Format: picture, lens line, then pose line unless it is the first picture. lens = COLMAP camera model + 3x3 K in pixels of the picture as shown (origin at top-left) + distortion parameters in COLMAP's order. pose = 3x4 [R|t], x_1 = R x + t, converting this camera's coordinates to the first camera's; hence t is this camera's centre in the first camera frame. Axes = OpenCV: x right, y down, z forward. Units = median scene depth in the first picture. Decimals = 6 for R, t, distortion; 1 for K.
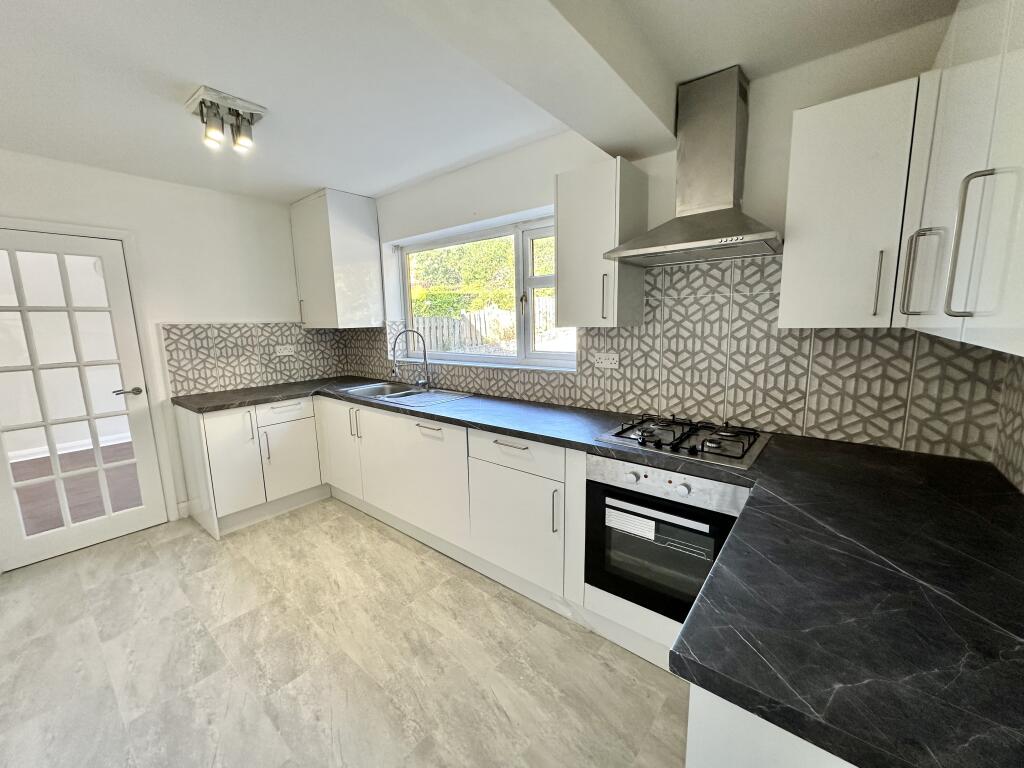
lens RADIAL K [[411.0, 0, 514.8], [0, 411.0, 386.9], [0, 0, 1]] dist [-0.004498, 0.000171]
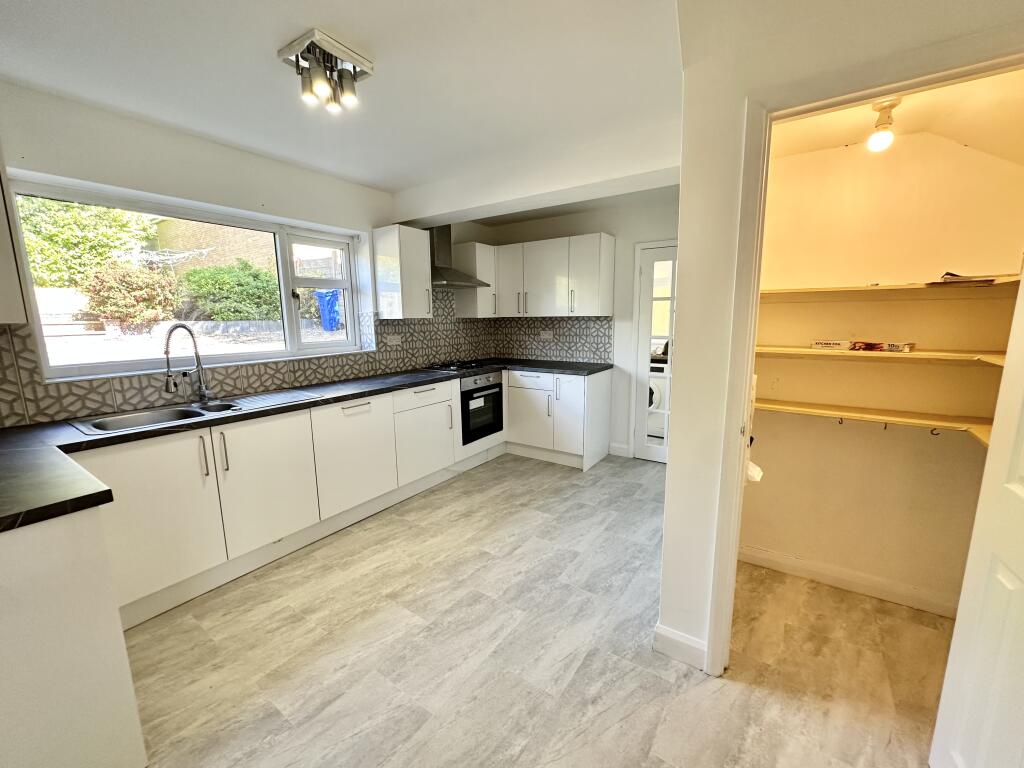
lens RADIAL K [[411.0, 0, 515.0], [0, 411.0, 384.5], [0, 0, 1]] dist [-0.004498, 0.000171]
pose [[-0.080345, -0.147222, 0.985835, -1.497910], [0.173067, 0.971950, 0.159253, -0.072555], [-0.981627, 0.183410, -0.052613, 0.678414]]
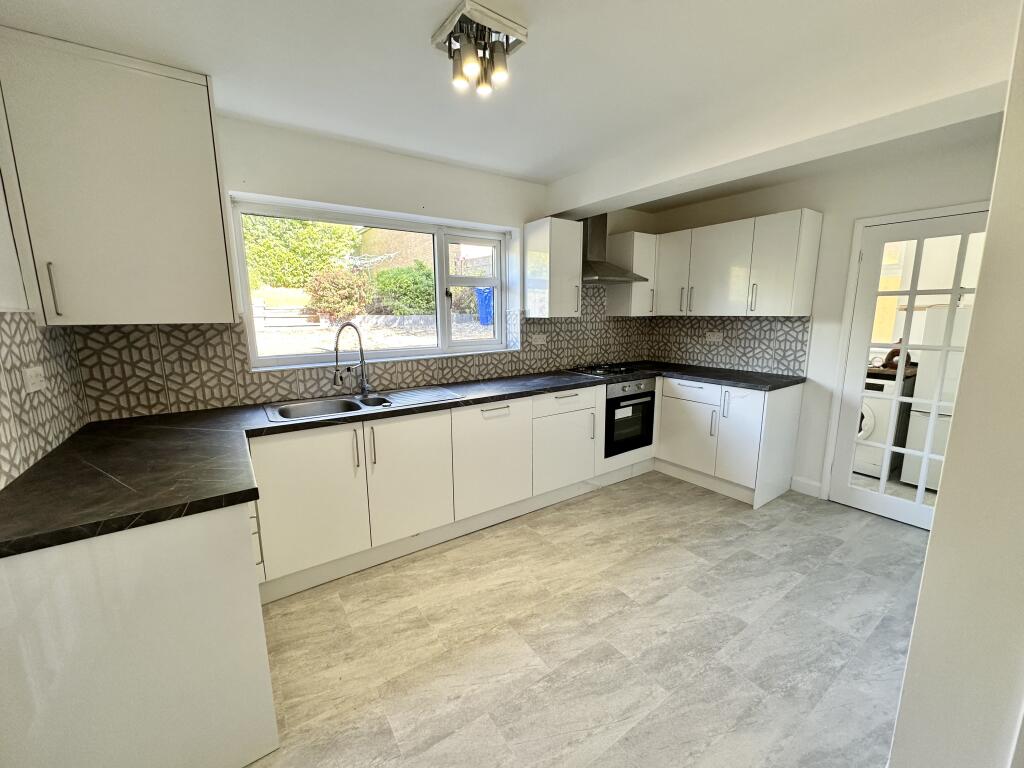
lens RADIAL K [[411.0, 0, 511.8], [0, 411.0, 383.8], [0, 0, 1]] dist [-0.004498, 0.000171]
pose [[0.281022, -0.152386, 0.947526, -1.356096], [0.157946, 0.981194, 0.110956, -0.092609], [-0.946615, 0.118477, 0.299806, 0.682043]]
